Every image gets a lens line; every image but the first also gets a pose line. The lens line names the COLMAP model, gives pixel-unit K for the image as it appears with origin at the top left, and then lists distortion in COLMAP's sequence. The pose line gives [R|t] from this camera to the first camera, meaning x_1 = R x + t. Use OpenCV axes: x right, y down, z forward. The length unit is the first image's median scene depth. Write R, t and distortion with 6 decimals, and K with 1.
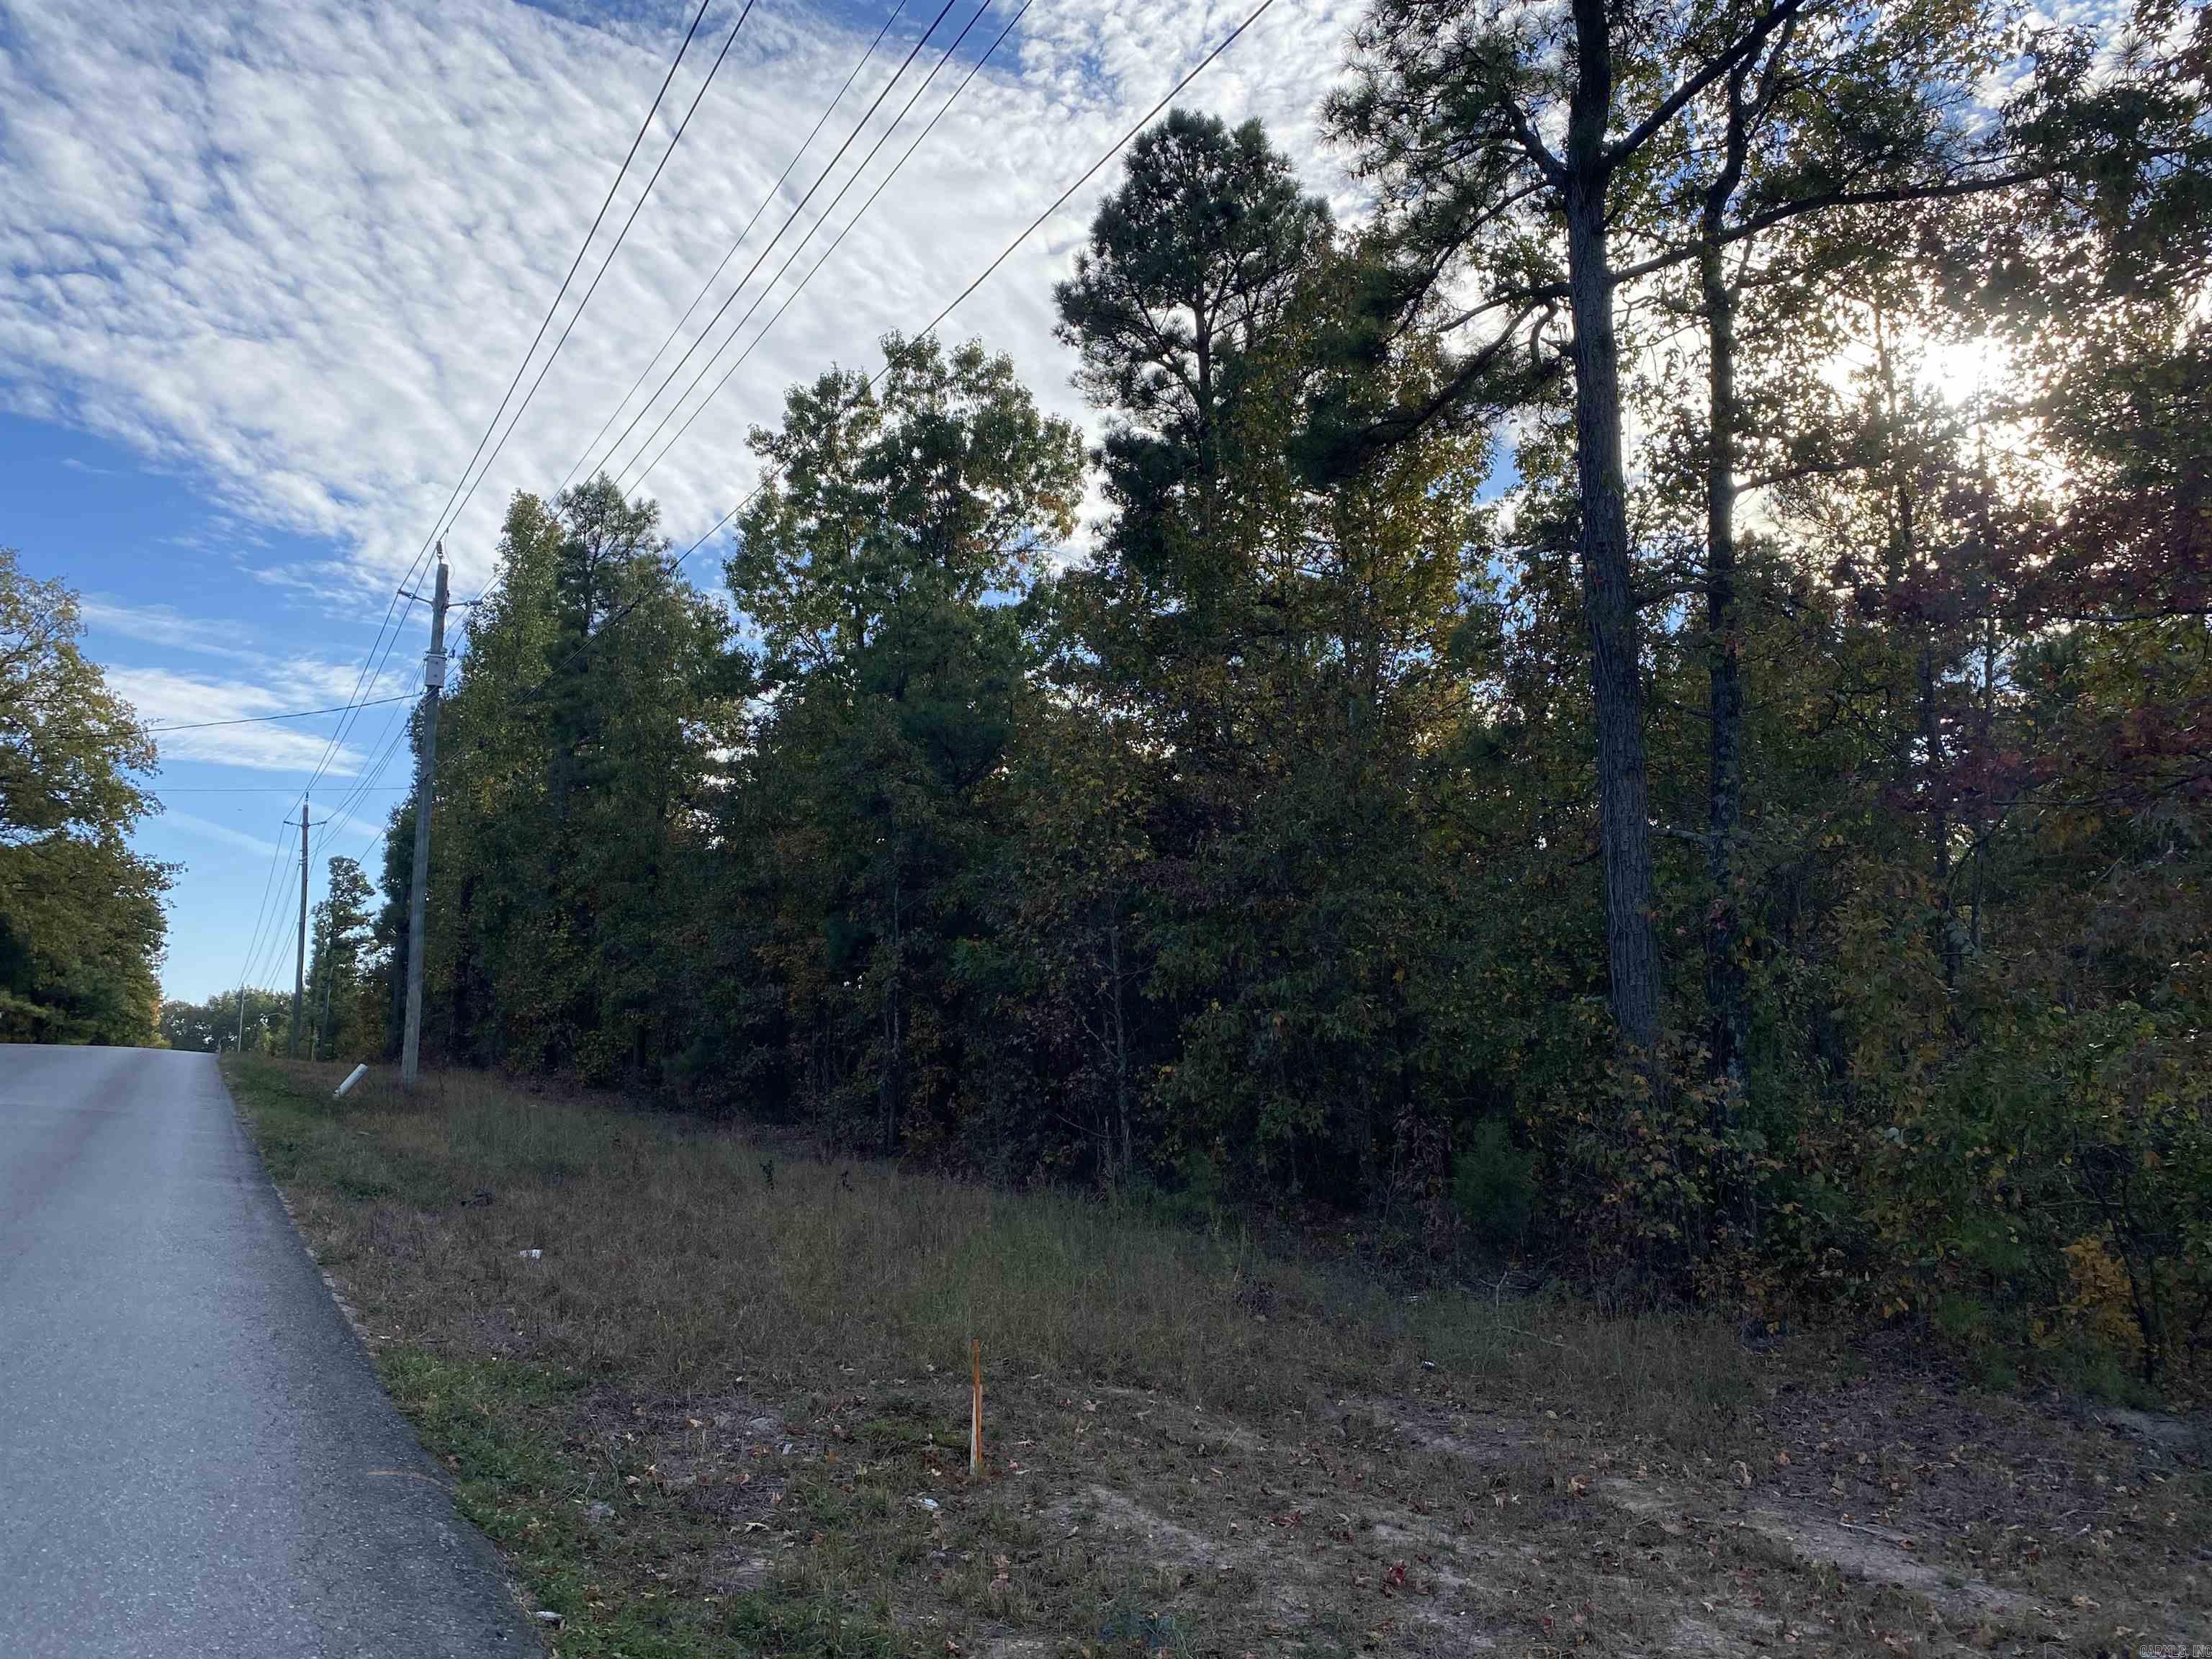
lens RADIAL K [[1683.0, 0, 1107.4], [0, 1683.0, 828.6], [0, 0, 1]] dist [-0.002380, -0.015208]
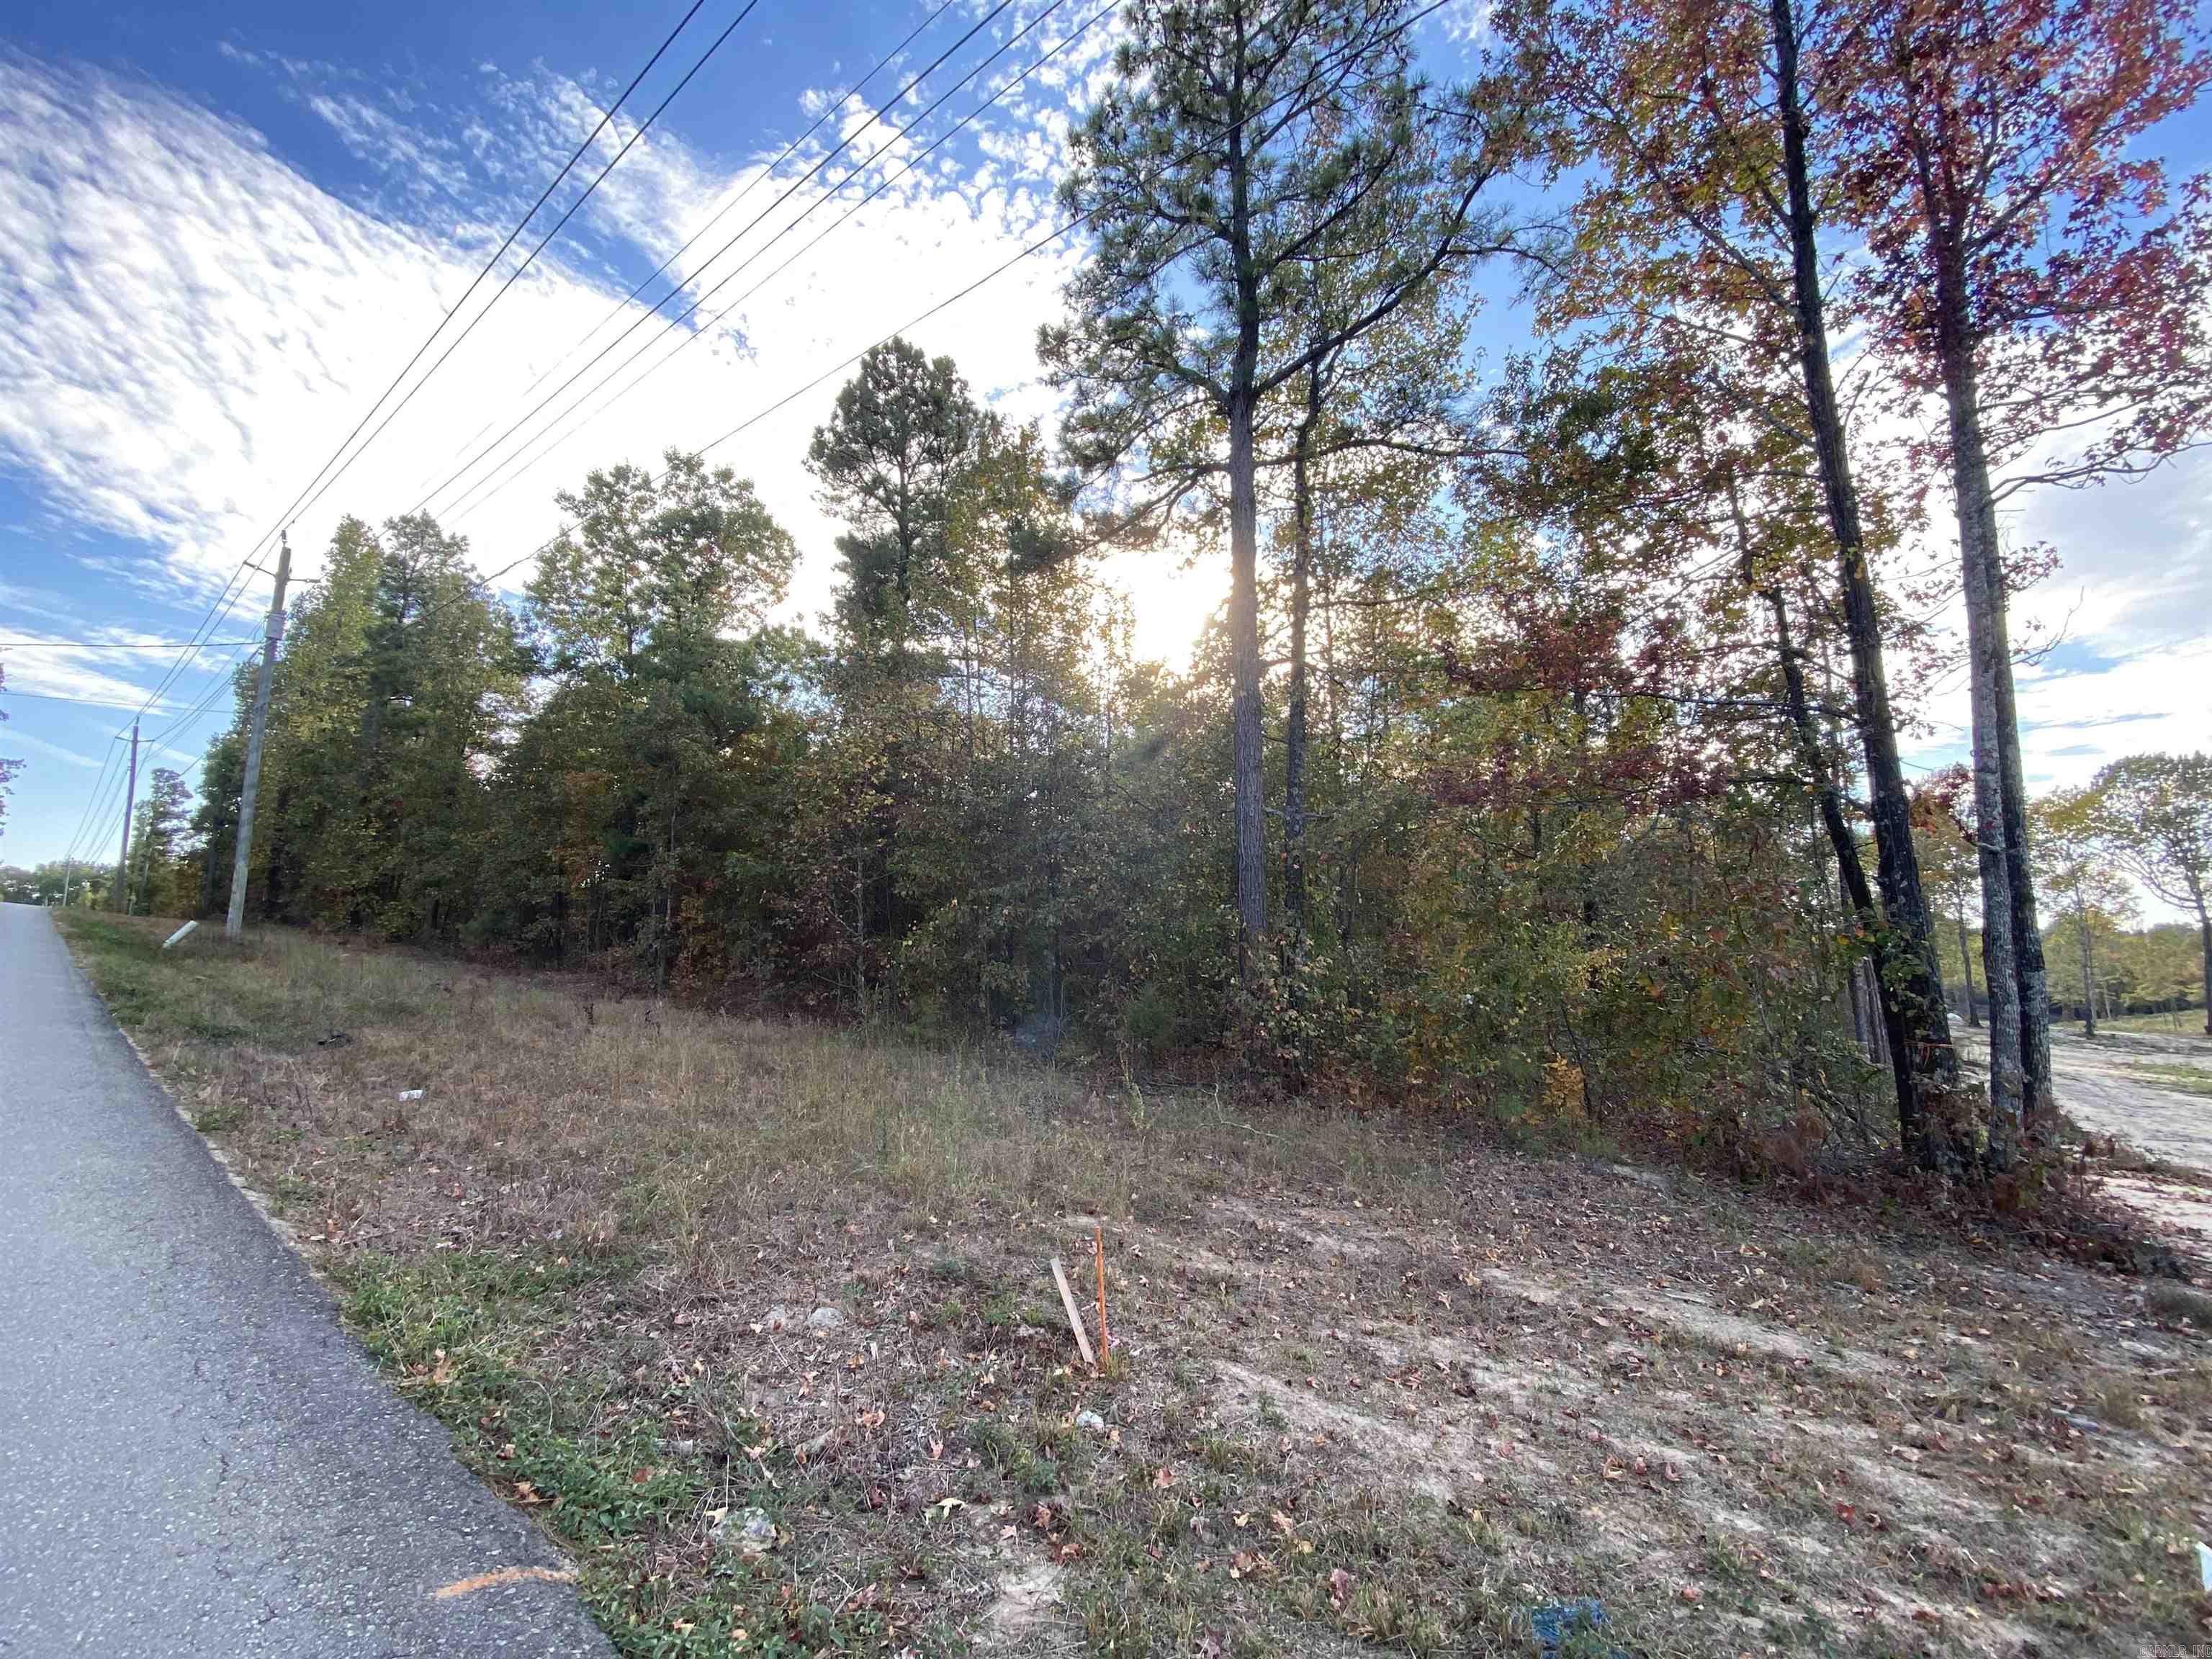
lens RADIAL K [[889.6, 0, 1103.0], [0, 889.6, 853.1], [0, 0, 1]] dist [-0.013606, 0.000844]
pose [[0.920241, 0.053331, 0.387702, -0.059572], [-0.072955, 0.996683, 0.036066, 0.010680], [-0.384493, -0.061474, 0.921079, 0.102930]]
